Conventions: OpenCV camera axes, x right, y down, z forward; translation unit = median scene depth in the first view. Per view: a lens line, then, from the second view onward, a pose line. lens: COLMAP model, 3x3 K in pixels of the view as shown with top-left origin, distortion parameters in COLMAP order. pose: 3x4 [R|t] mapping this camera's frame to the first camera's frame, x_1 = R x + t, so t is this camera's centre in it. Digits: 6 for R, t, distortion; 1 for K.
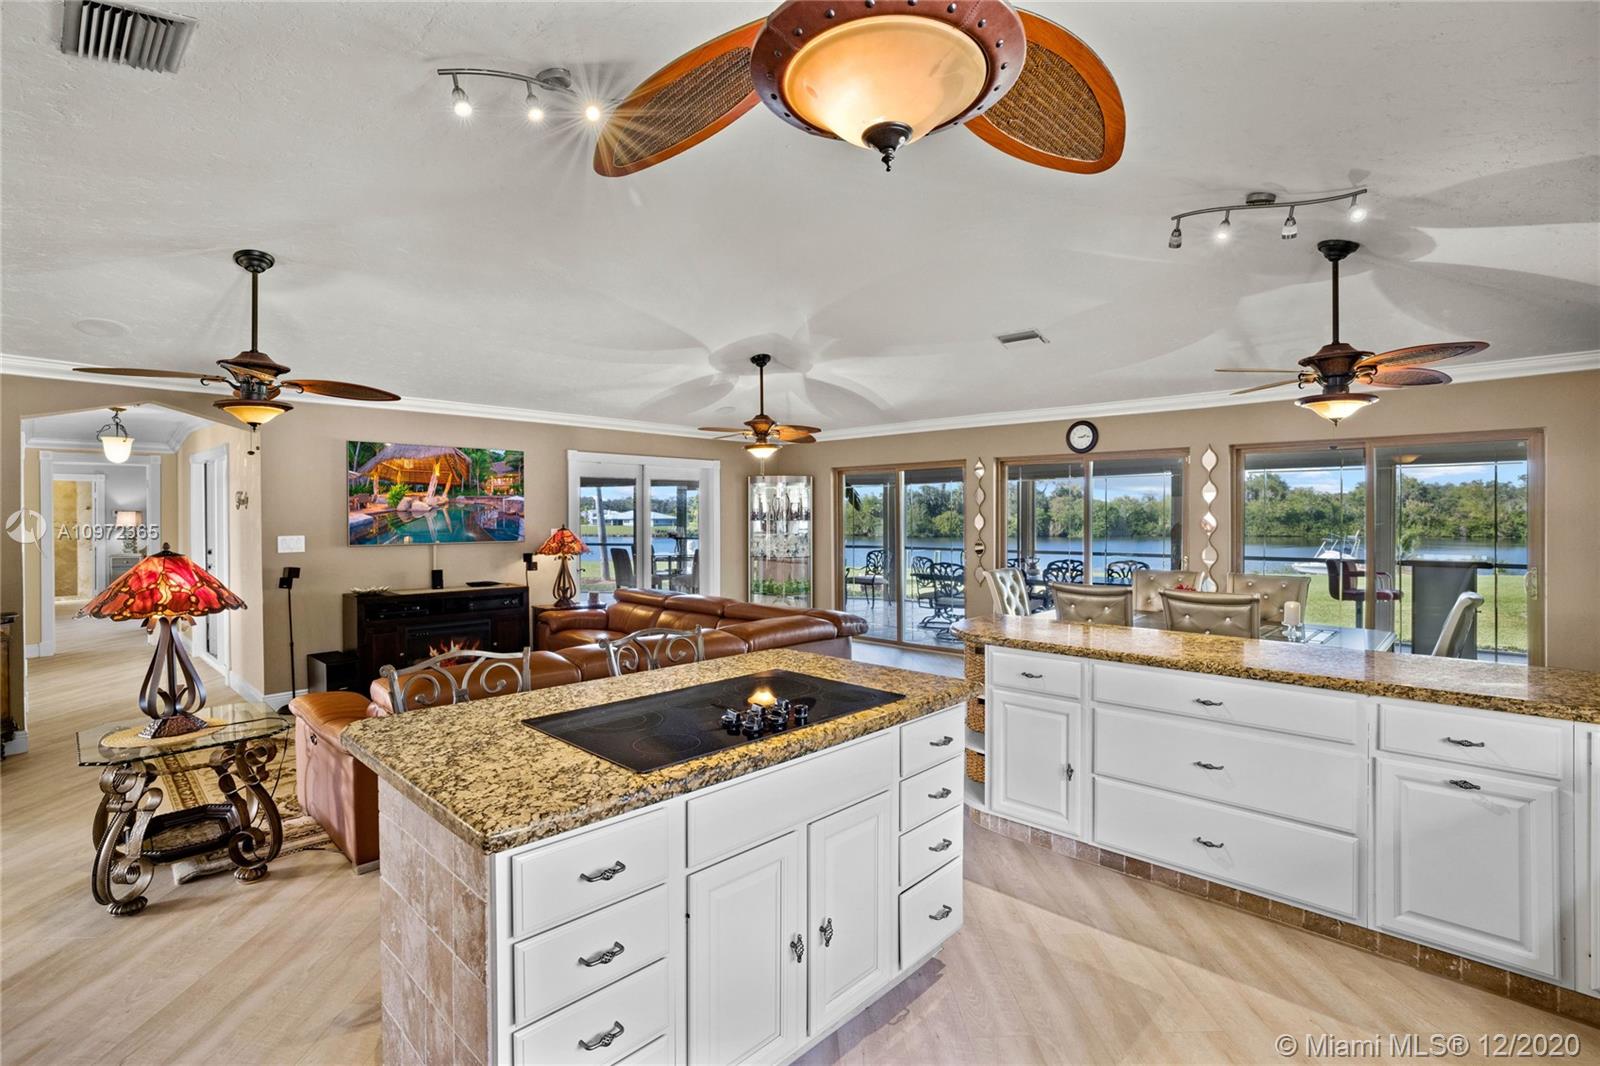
lens RADIAL K [[752.8, 0, 804.4], [0, 752.8, 524.3], [0, 0, 1]] dist [-0.017754, -0.000085]
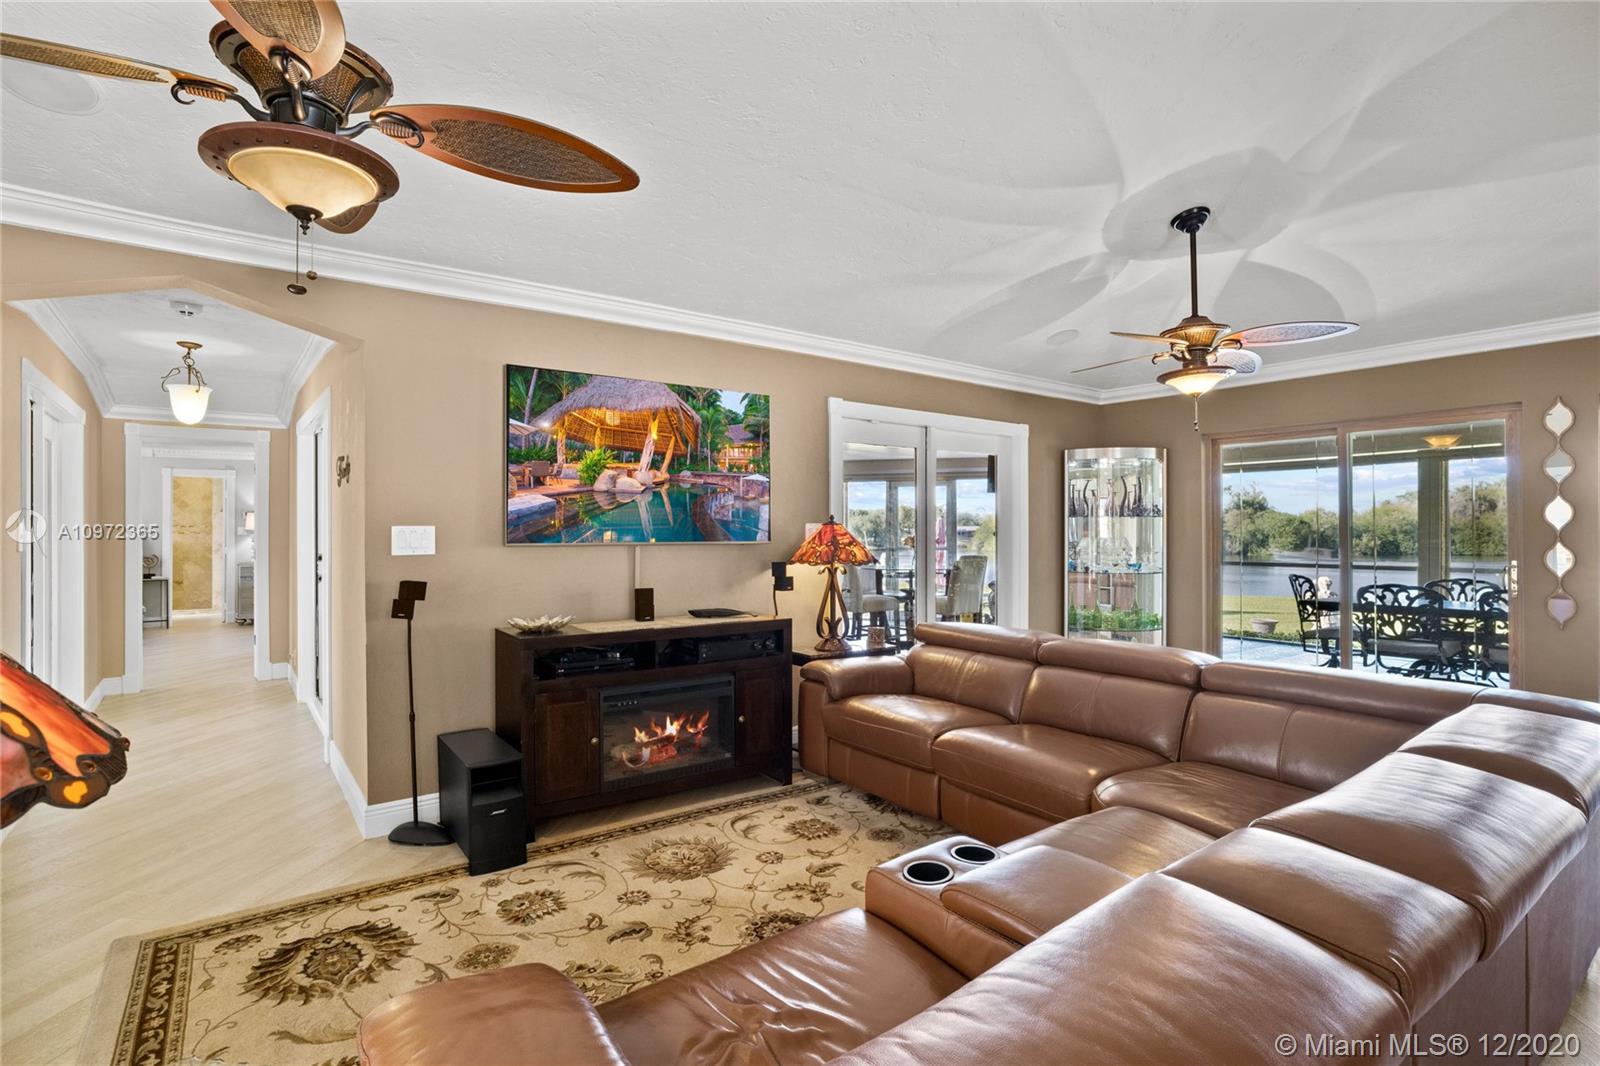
lens RADIAL K [[776.9, 0, 800.6], [0, 776.9, 524.6], [0, 0, 1]] dist [-0.032802, 0.015942]
pose [[0.985303, -0.000058, -0.170815, -0.260027], [-0.003328, 0.999804, -0.019537, 0.019334], [0.170783, 0.019818, 0.985109, 0.395367]]
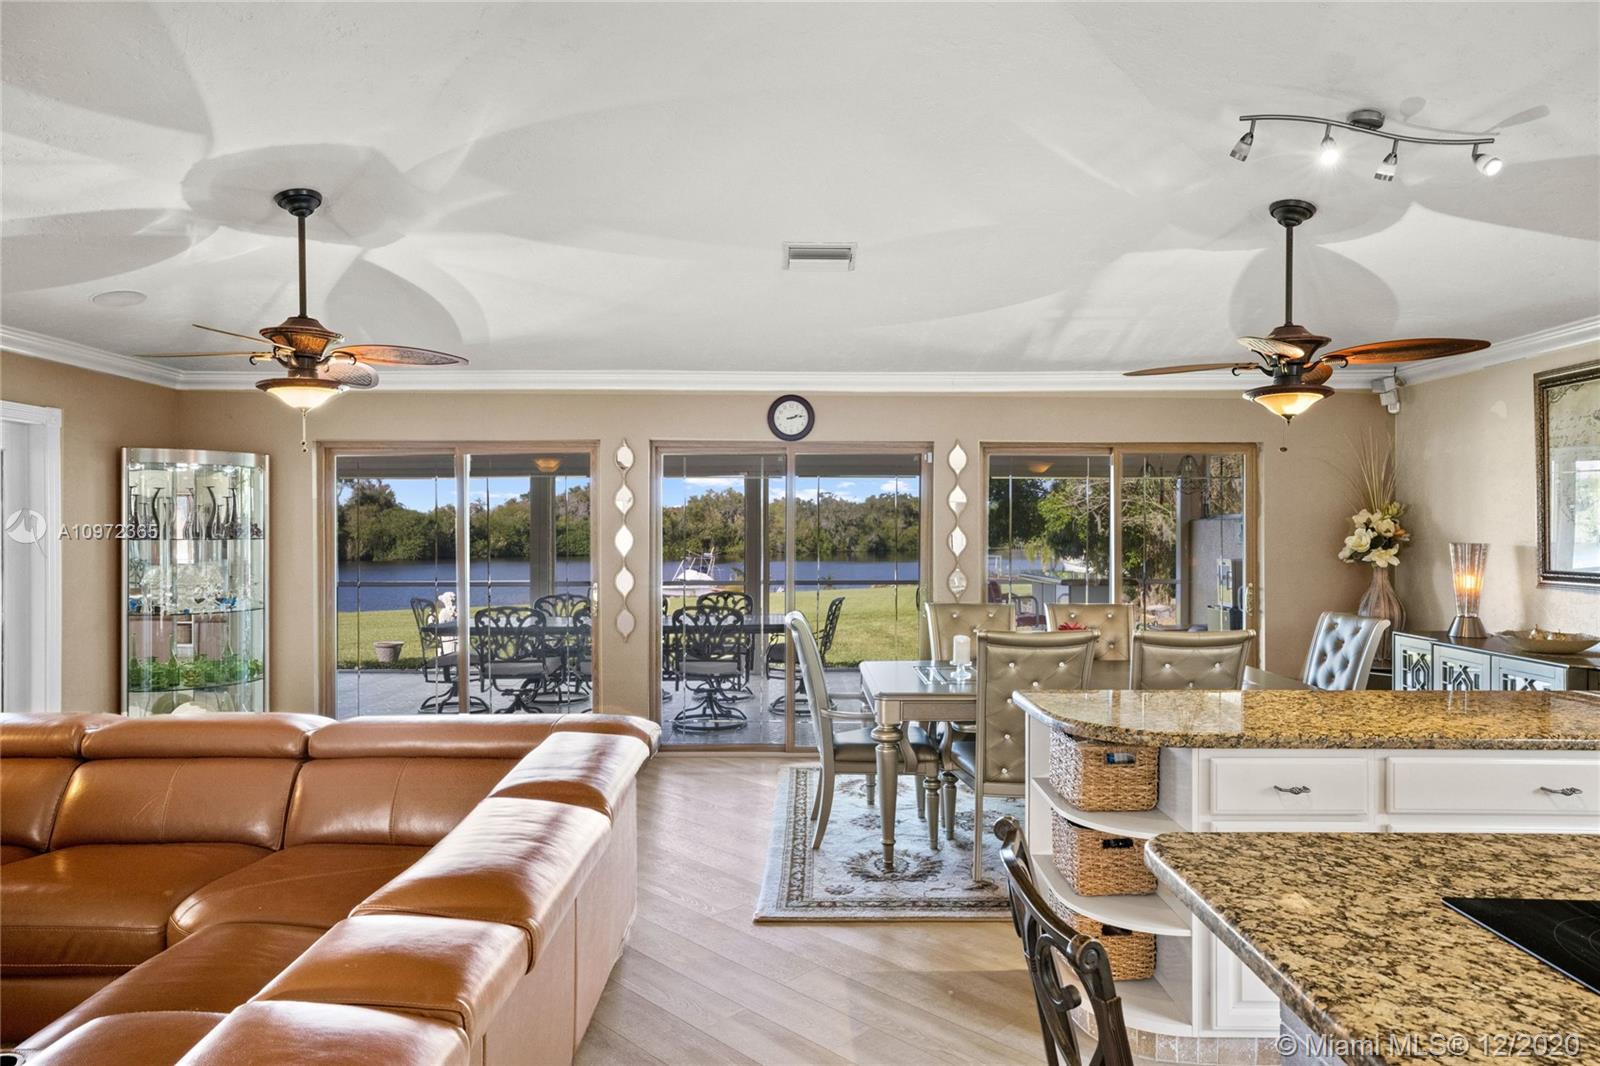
lens RADIAL K [[981.8, 0, 795.8], [0, 981.8, 535.2], [0, 0, 1]] dist [-0.022412, 0.037361]
pose [[0.722950, -0.002203, 0.690896, -0.269943], [0.007560, 0.999960, -0.004722, -0.002593], [-0.690859, 0.008637, 0.722938, 0.350799]]
